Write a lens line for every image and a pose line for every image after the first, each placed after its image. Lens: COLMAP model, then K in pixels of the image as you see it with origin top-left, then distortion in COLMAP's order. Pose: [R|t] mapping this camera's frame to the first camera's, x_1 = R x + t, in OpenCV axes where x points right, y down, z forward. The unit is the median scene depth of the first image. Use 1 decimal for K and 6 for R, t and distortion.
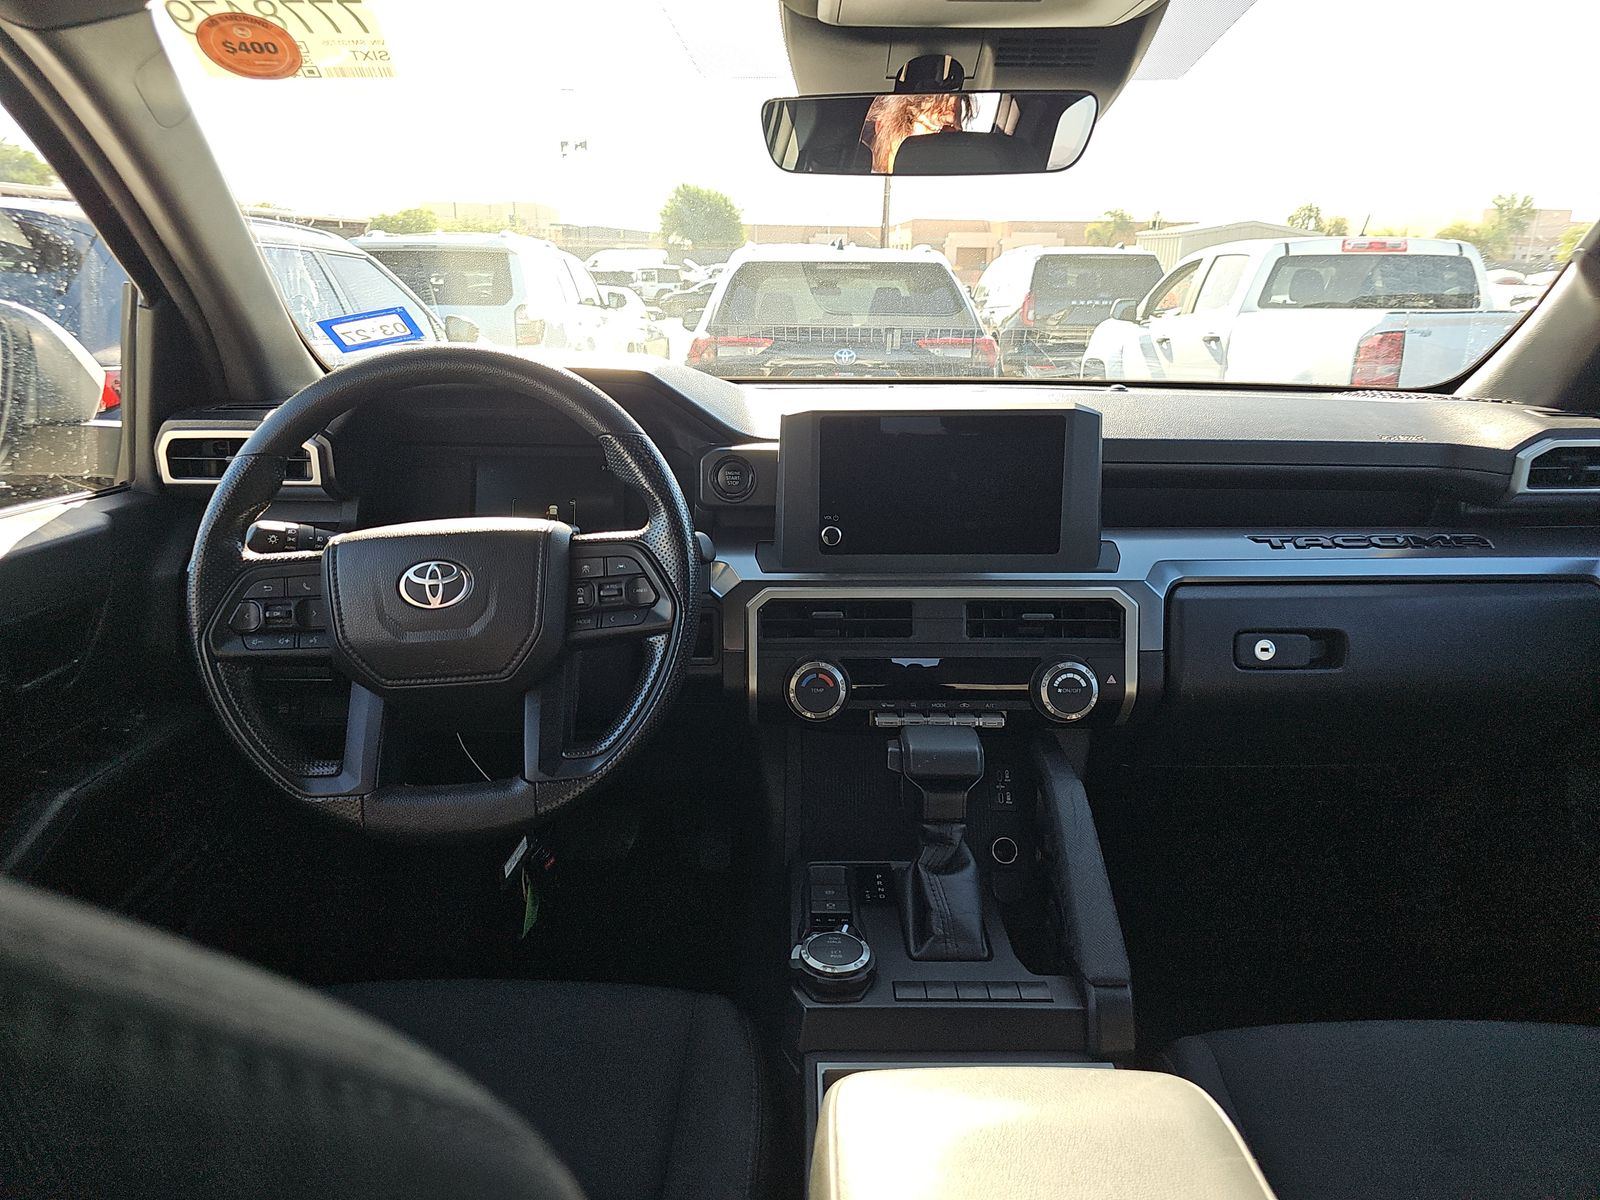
lens RADIAL K [[1060.0, 0, 805.6], [0, 1060.0, 590.5], [0, 0, 1]] dist [0.017103, -0.002506]
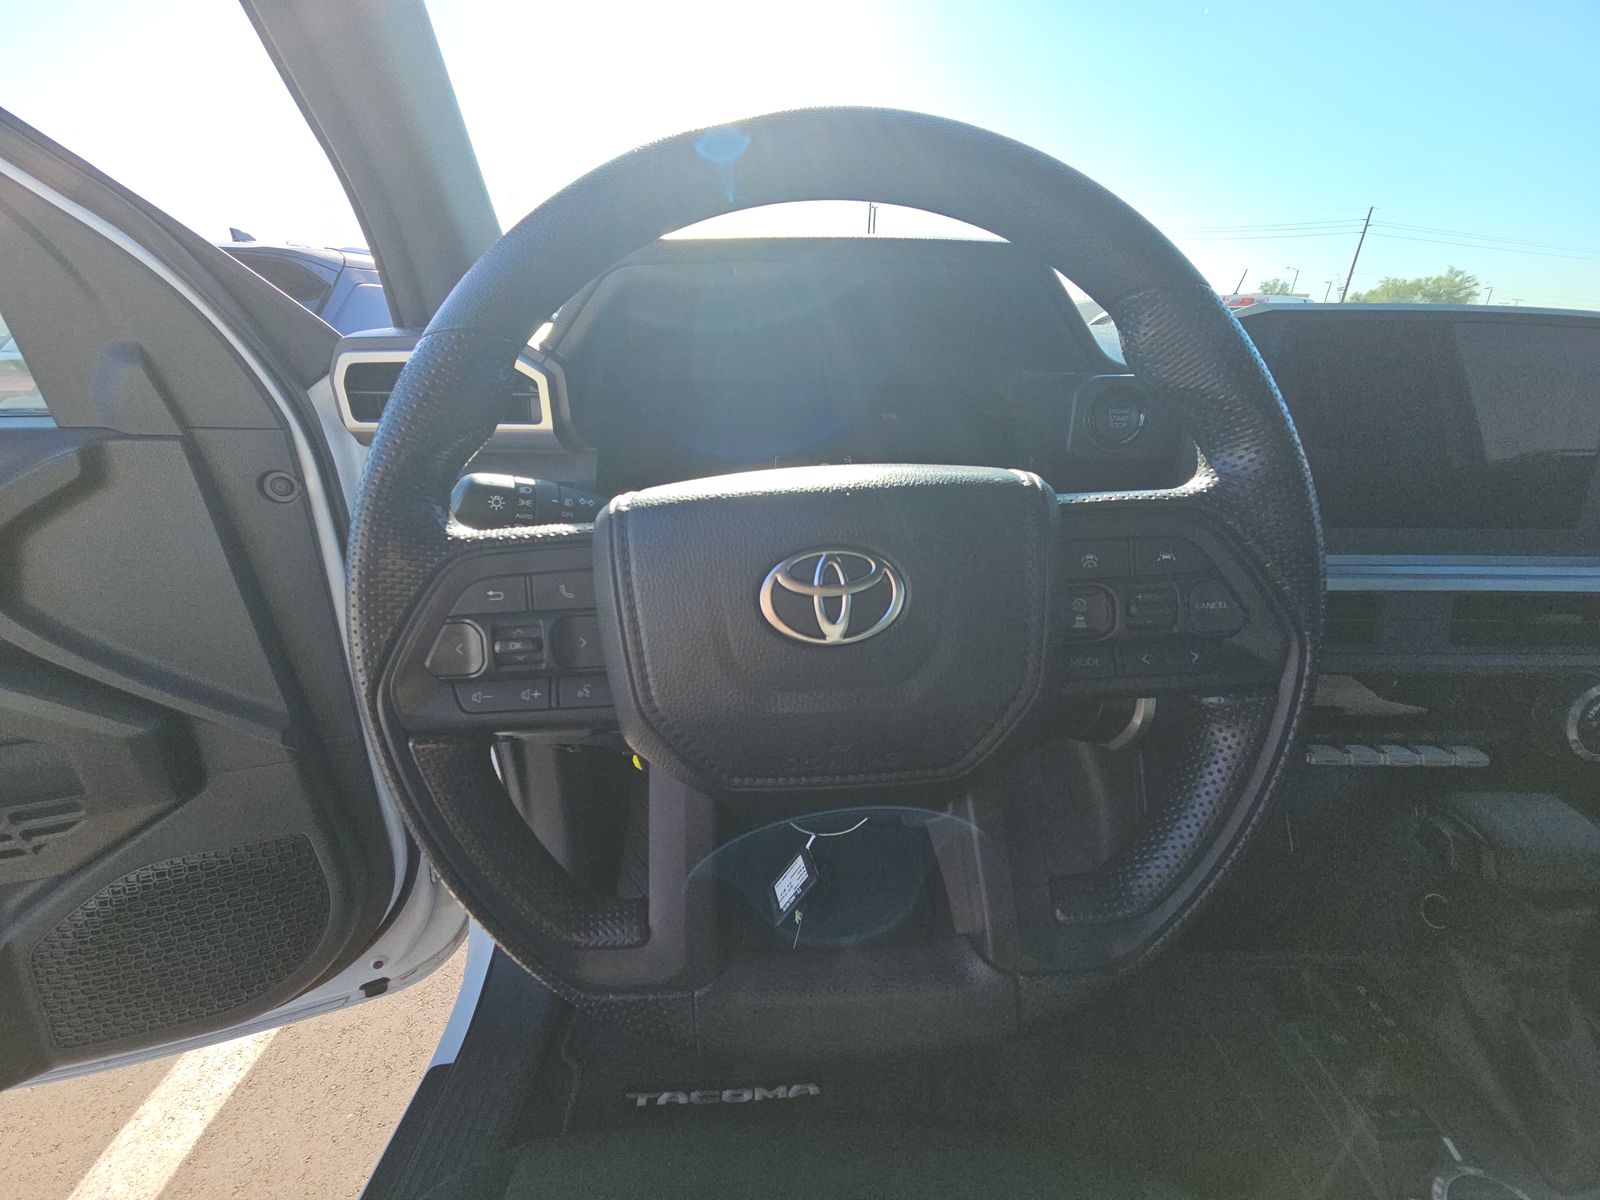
lens RADIAL K [[636.6, 0, 794.0], [0, 636.6, 613.5], [0, 0, 1]] dist [0.000358, -0.000359]
pose [[0.999872, 0.009551, -0.012871, -0.350593], [-0.007966, 0.992982, 0.117999, -0.031440], [0.013908, -0.117882, 0.992930, 0.682290]]
